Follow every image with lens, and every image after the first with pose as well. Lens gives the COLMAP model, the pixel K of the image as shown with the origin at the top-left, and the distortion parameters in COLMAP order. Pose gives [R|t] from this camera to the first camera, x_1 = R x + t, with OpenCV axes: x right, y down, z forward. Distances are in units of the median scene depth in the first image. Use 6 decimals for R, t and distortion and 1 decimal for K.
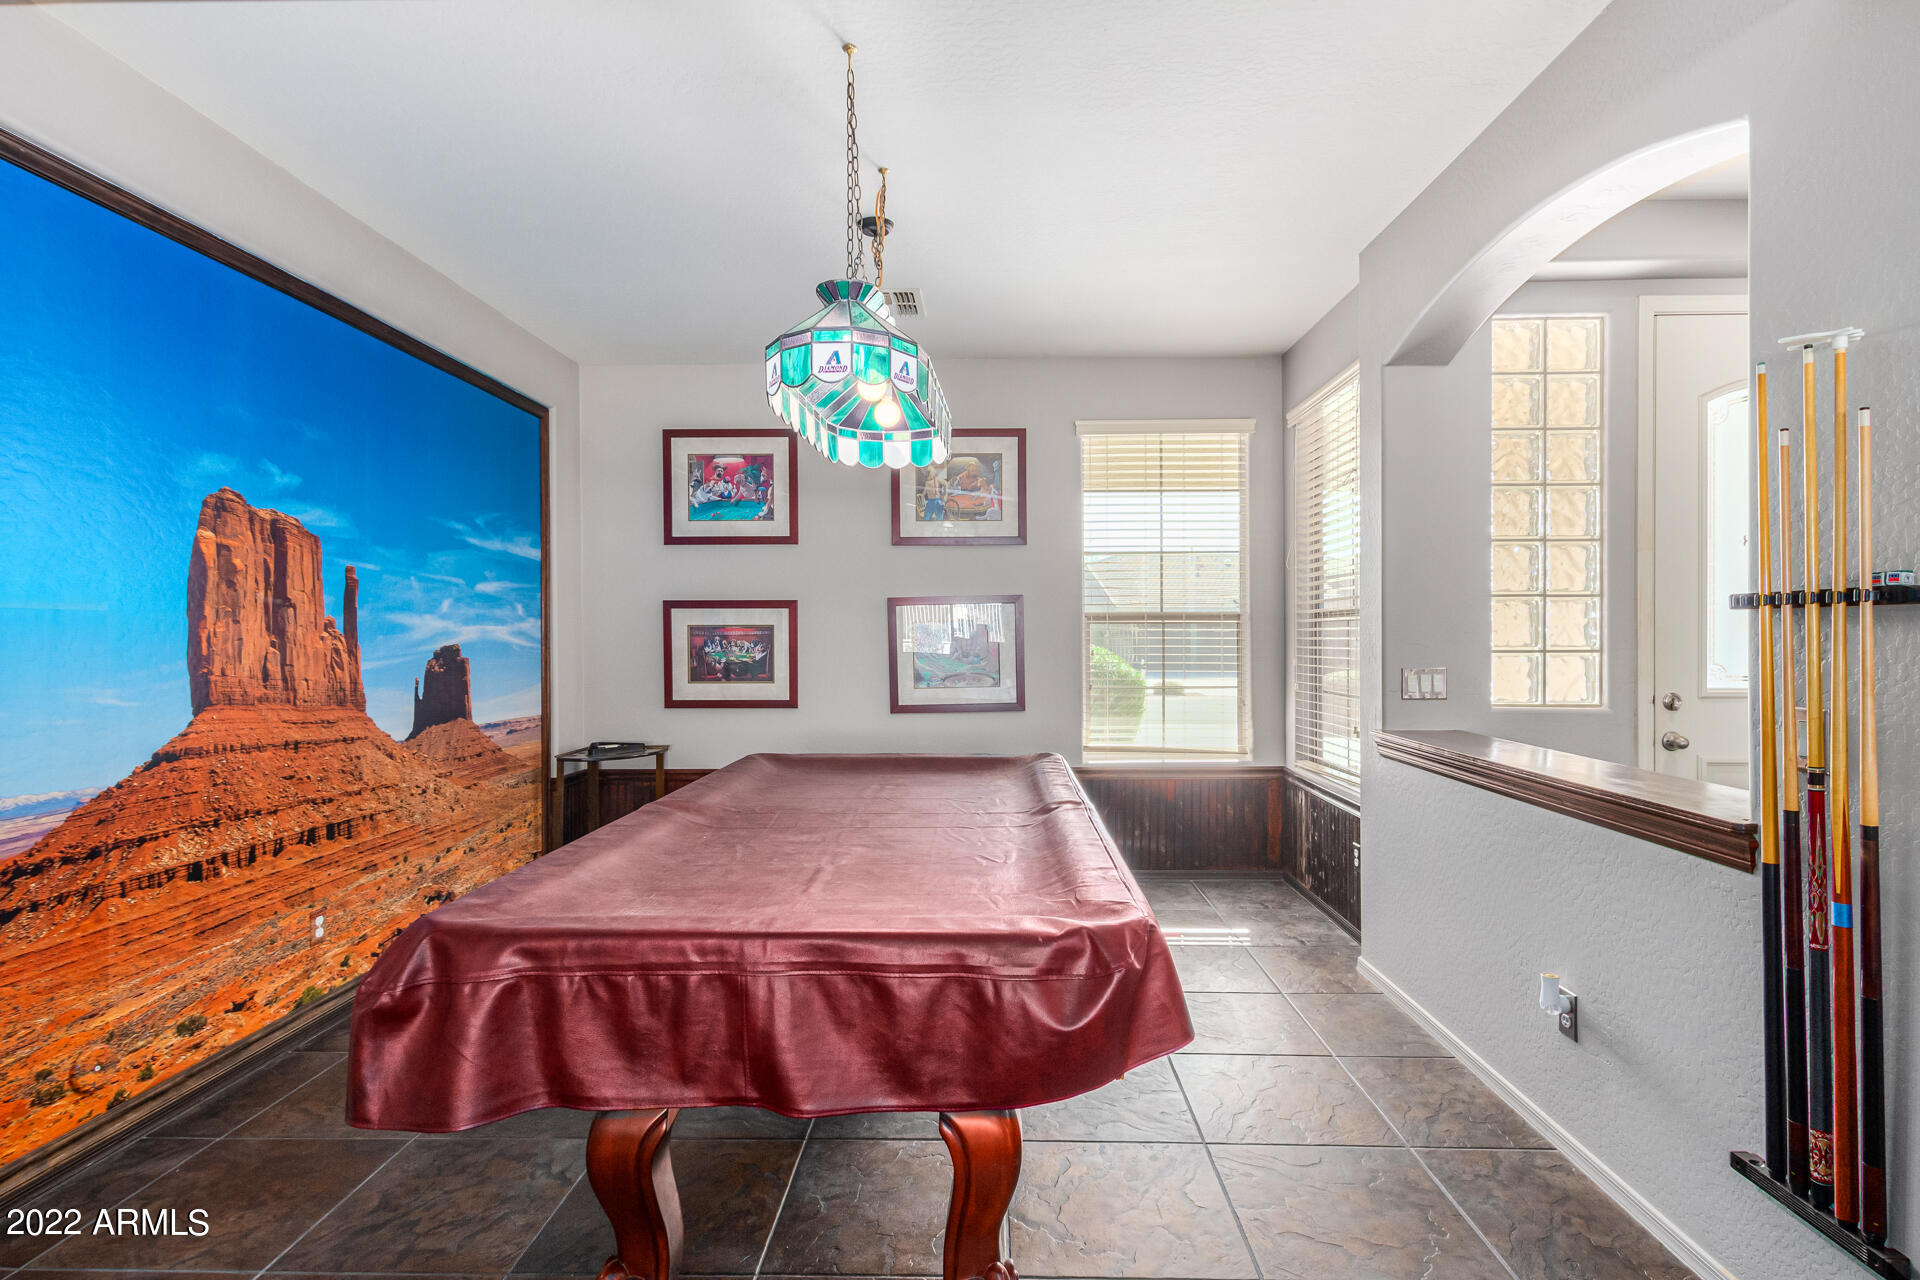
lens RADIAL K [[940.6, 0, 967.5], [0, 940.6, 640.1], [0, 0, 1]] dist [0.019204, -0.000848]
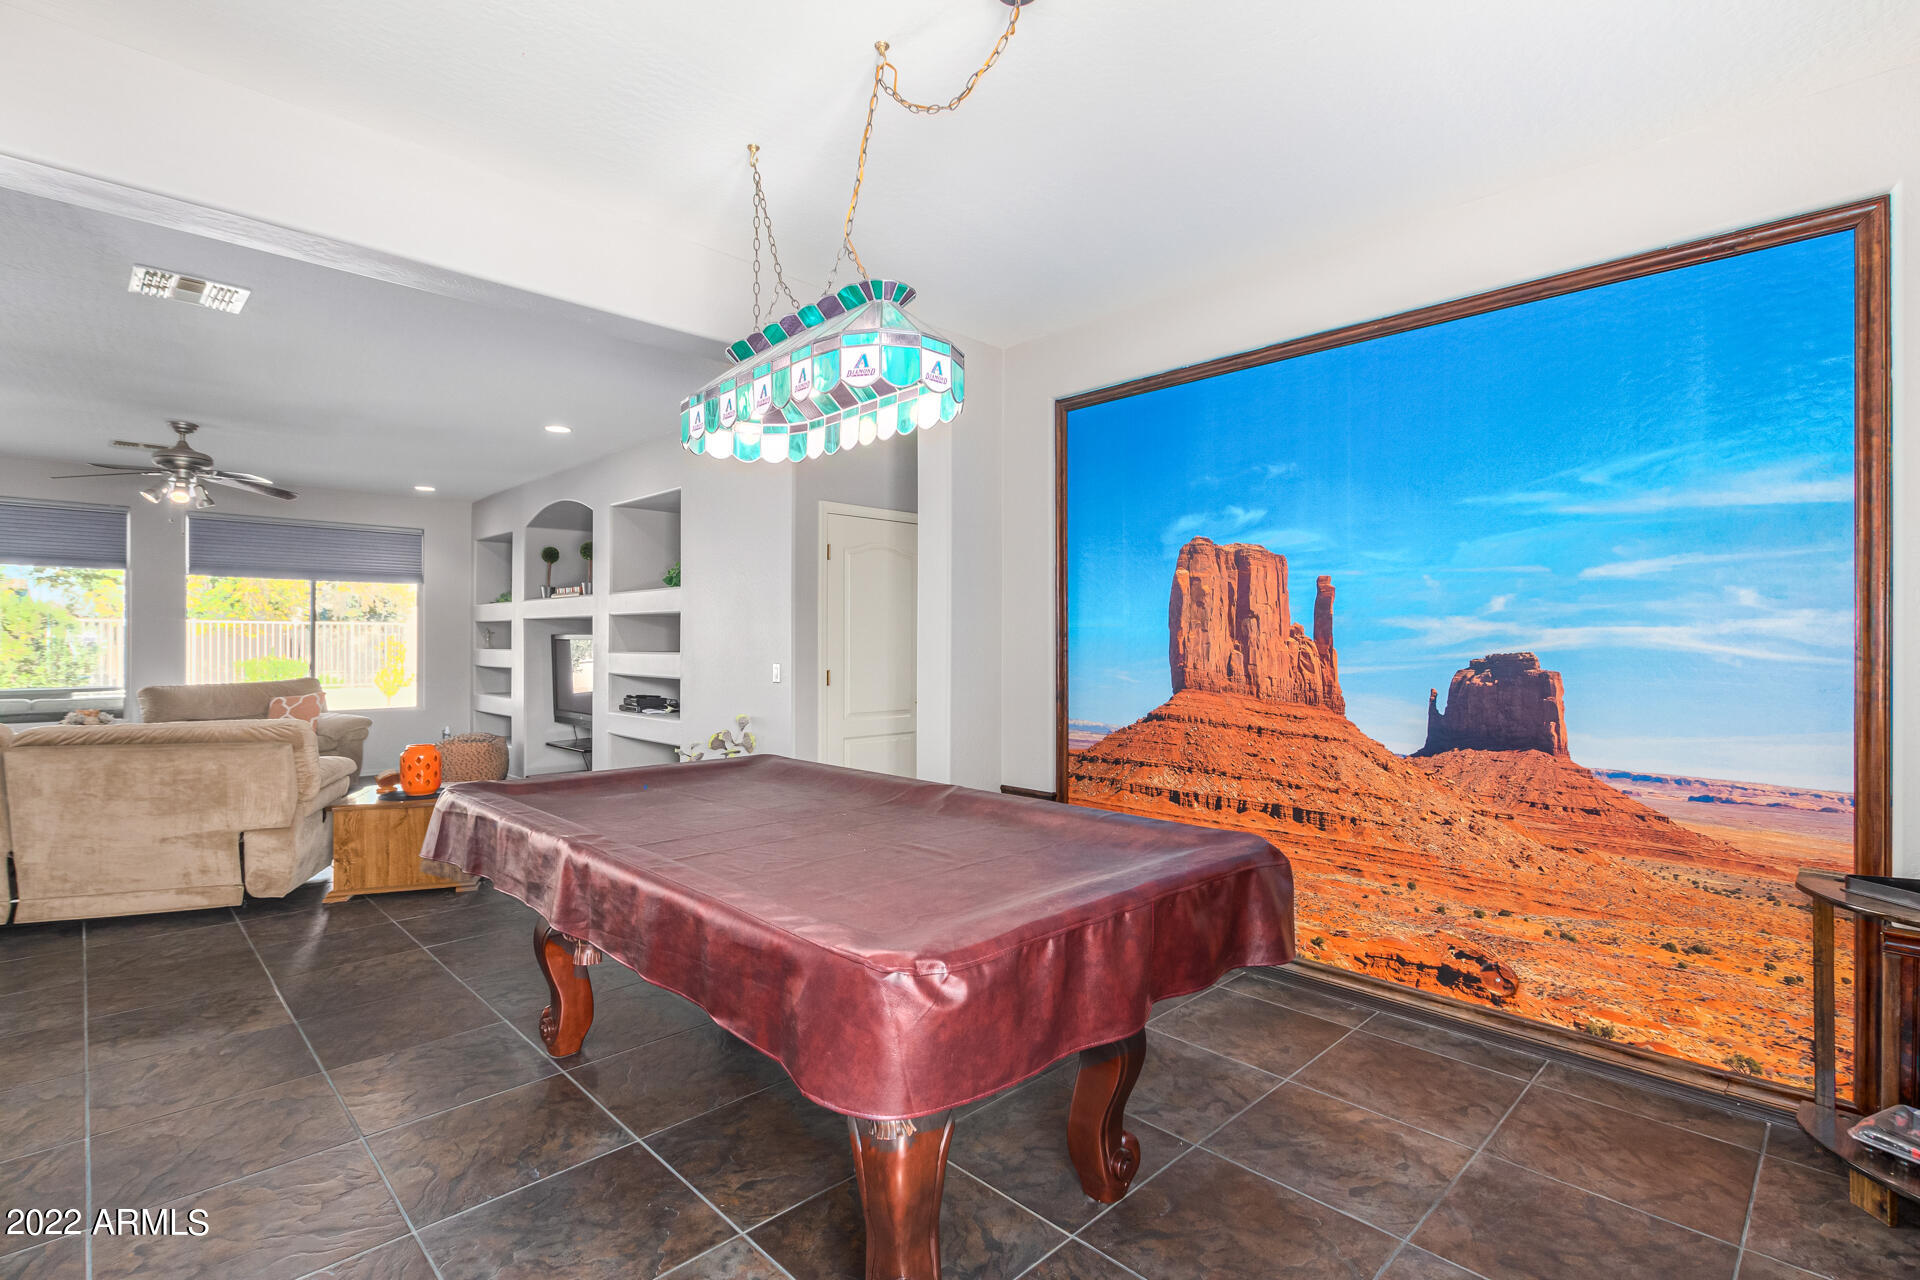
lens RADIAL K [[893.5, 0, 954.9], [0, 893.5, 644.2], [0, 0, 1]] dist [0.007254, -0.001916]
pose [[-0.698543, 0.002612, -0.715563, 0.311639], [-0.004829, 0.999953, 0.008364, -0.006364], [0.715552, 0.009298, -0.698498, 1.215341]]
